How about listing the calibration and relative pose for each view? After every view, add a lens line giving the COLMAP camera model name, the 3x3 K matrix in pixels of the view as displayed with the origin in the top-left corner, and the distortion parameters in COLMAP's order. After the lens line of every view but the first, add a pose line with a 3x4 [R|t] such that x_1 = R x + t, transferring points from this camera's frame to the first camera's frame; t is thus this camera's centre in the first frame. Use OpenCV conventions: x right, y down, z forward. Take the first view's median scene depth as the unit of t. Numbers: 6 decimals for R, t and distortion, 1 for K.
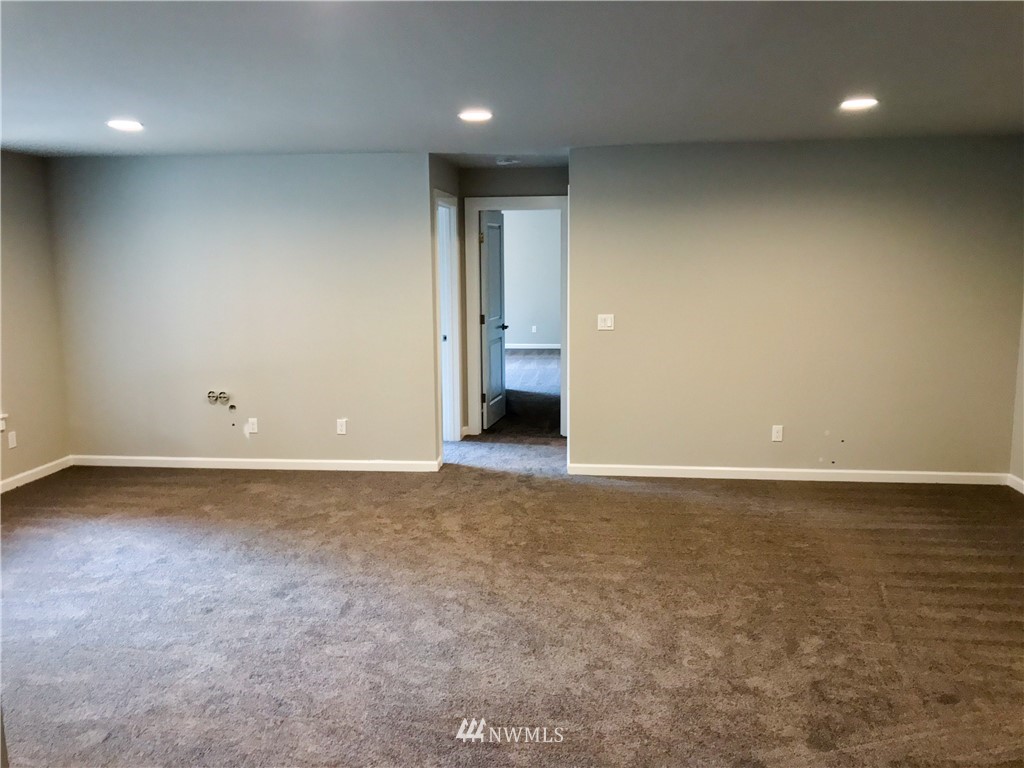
lens RADIAL K [[847.9, 0, 508.2], [0, 847.9, 387.8], [0, 0, 1]] dist [0.039638, -0.029734]
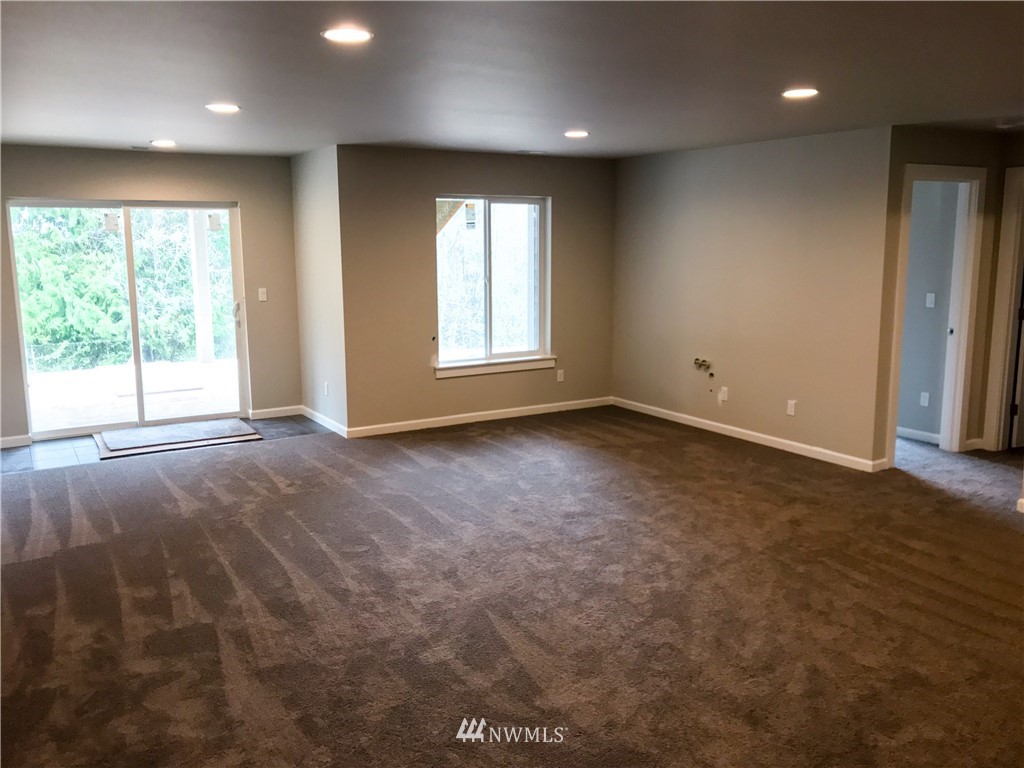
lens RADIAL K [[847.9, 0, 505.2], [0, 847.9, 379.4], [0, 0, 1]] dist [0.039638, -0.029734]
pose [[0.604836, 0.135233, -0.784784, 0.476322], [-0.127950, 0.989175, 0.071841, -0.020581], [0.786004, 0.056961, 0.615592, 0.136676]]
